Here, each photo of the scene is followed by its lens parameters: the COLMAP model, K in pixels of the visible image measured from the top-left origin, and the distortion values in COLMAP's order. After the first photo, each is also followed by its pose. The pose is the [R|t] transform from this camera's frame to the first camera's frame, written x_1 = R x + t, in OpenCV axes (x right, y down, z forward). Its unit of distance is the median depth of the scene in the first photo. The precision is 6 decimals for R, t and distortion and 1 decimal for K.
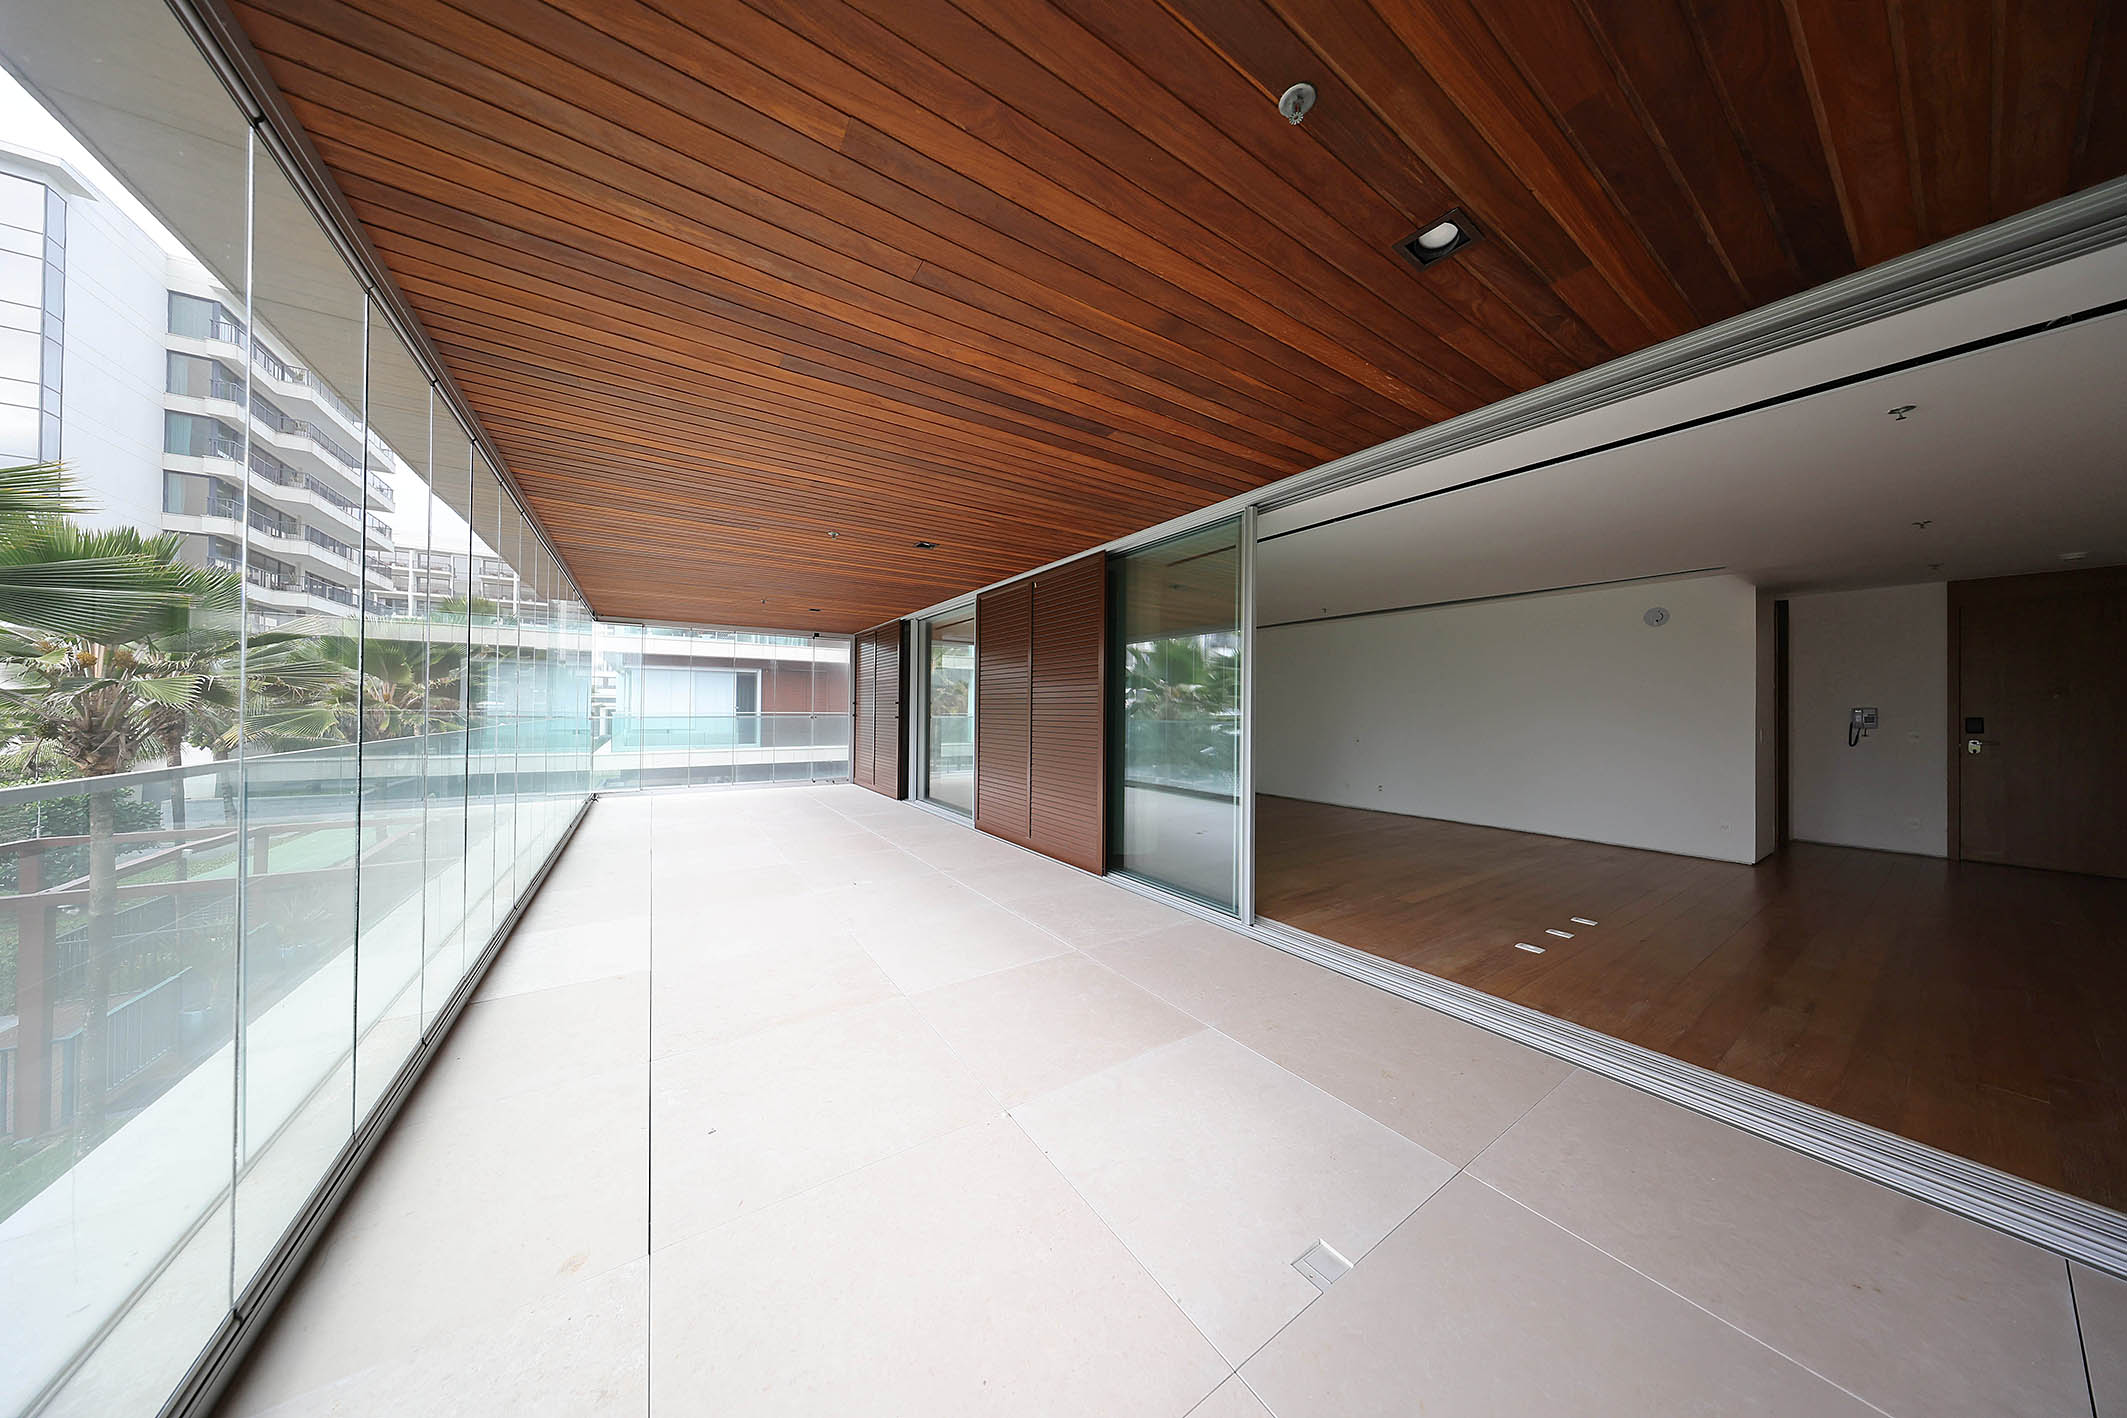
lens RADIAL K [[614.4, 0, 1071.3], [0, 614.4, 707.5], [0, 0, 1]] dist [0.001079, 0.000102]
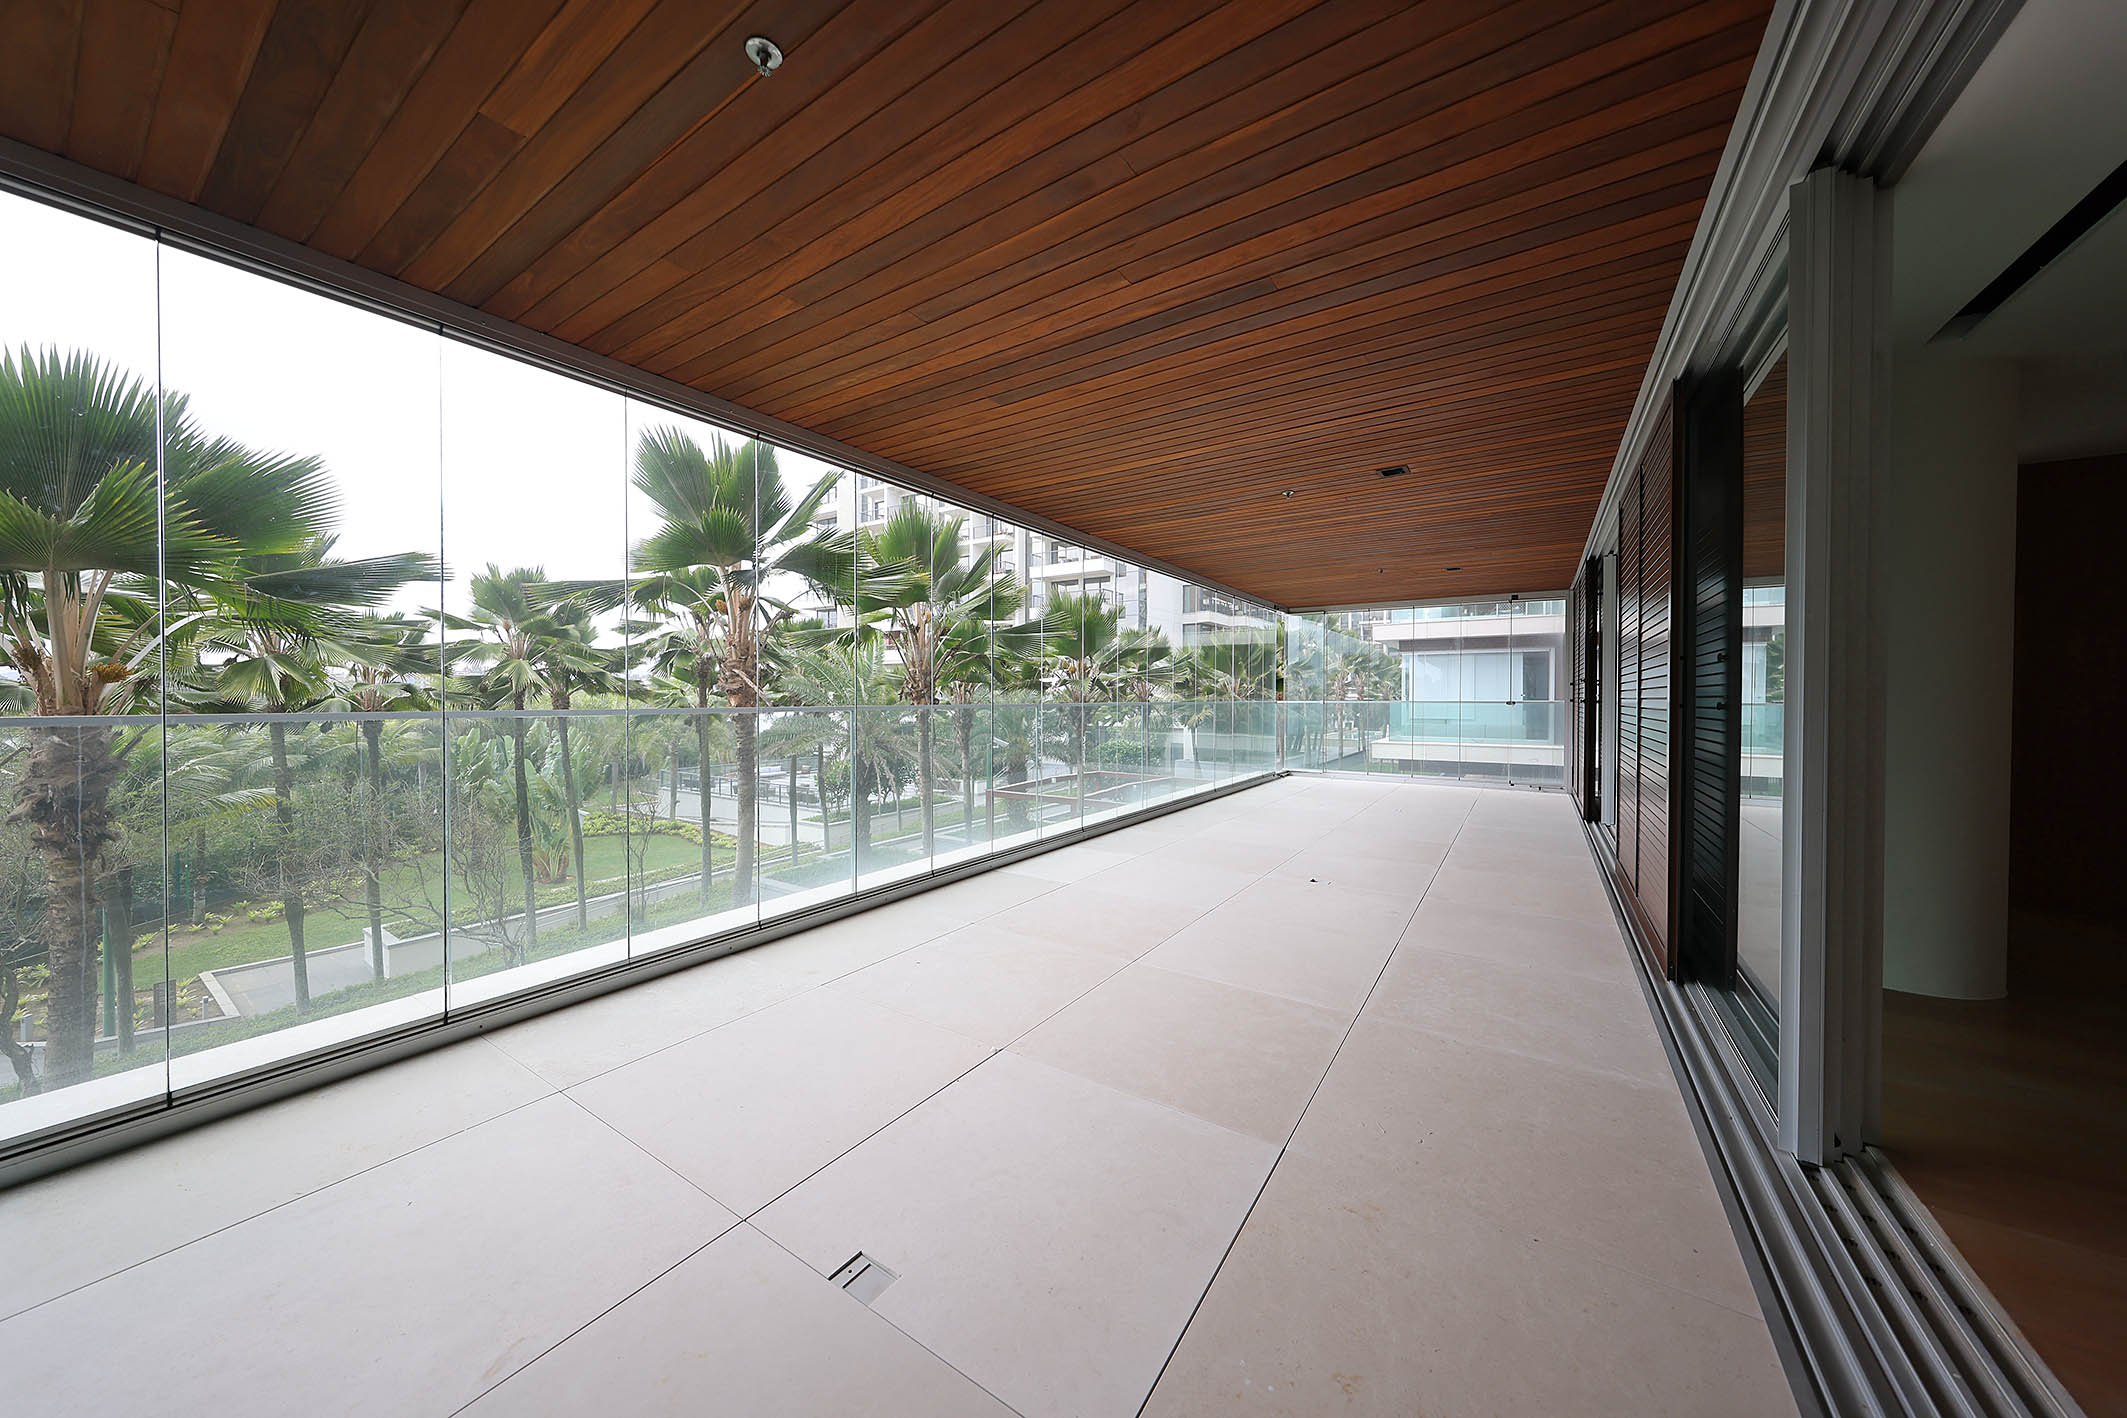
lens RADIAL K [[709.3, 0, 1061.1], [0, 709.3, 704.3], [0, 0, 1]] dist [0.000950, 0.000091]
pose [[0.372619, 0.001399, -0.927983, 0.293560], [0.004833, 0.999982, 0.003449, 0.017346], [0.927972, -0.005770, 0.372606, 0.180219]]
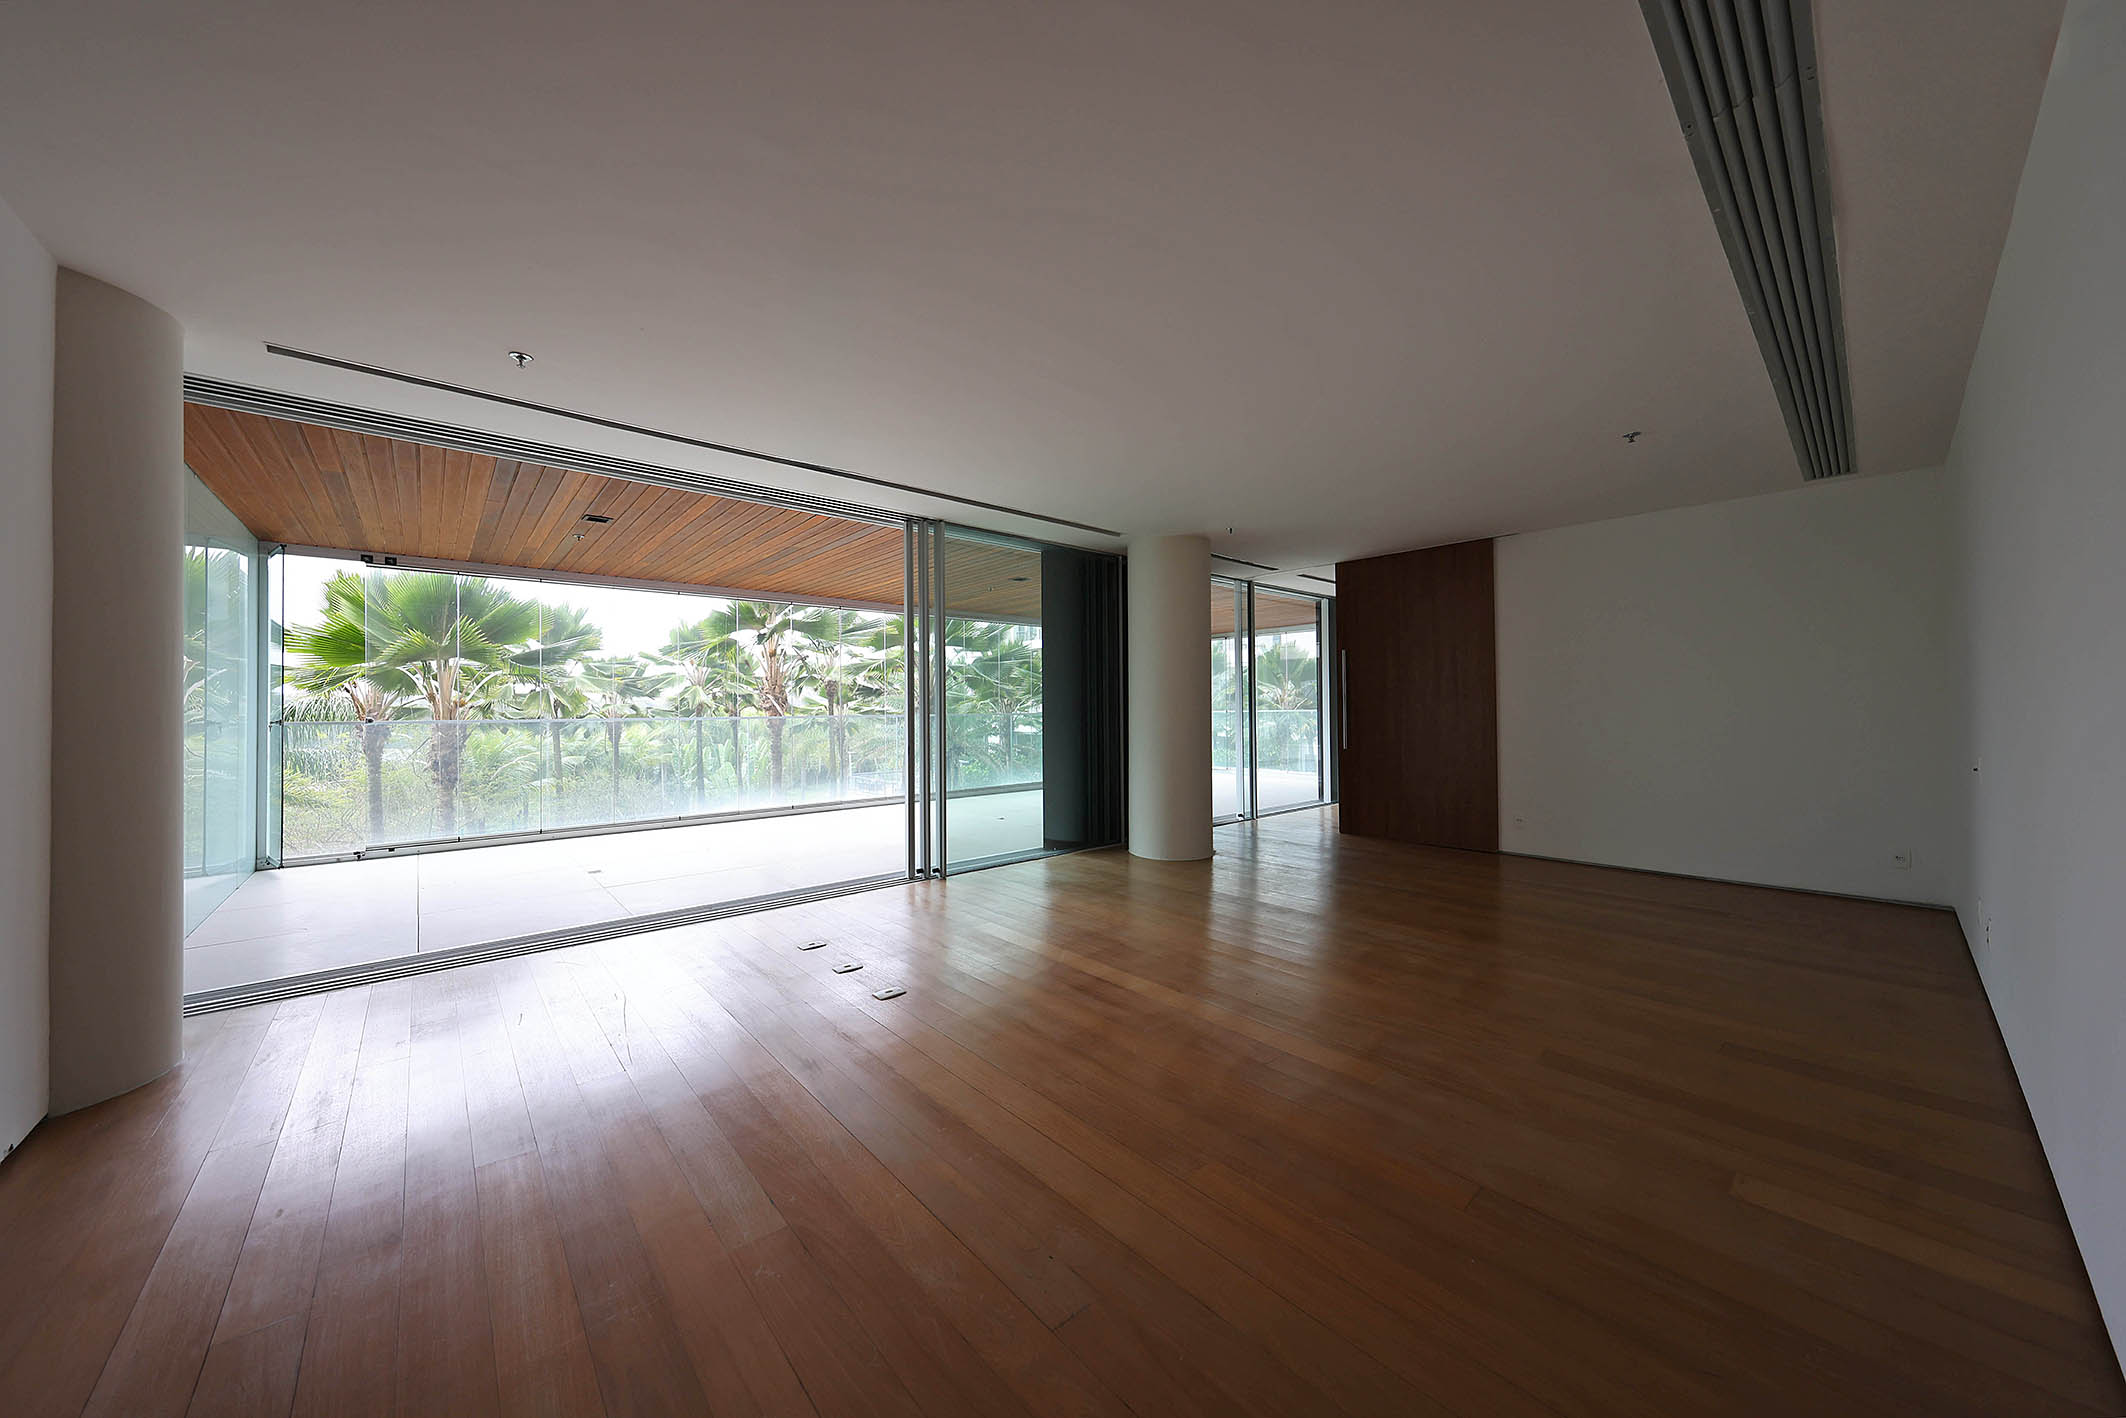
lens RADIAL K [[744.7, 0, 1059.2], [0, 744.7, 700.3], [0, 0, 1]] dist [0.001597, 0.000035]
pose [[0.107576, -0.023699, -0.993914, 0.911515], [0.010801, 0.999685, -0.022668, 0.028301], [0.994138, -0.008297, 0.107798, 0.601946]]
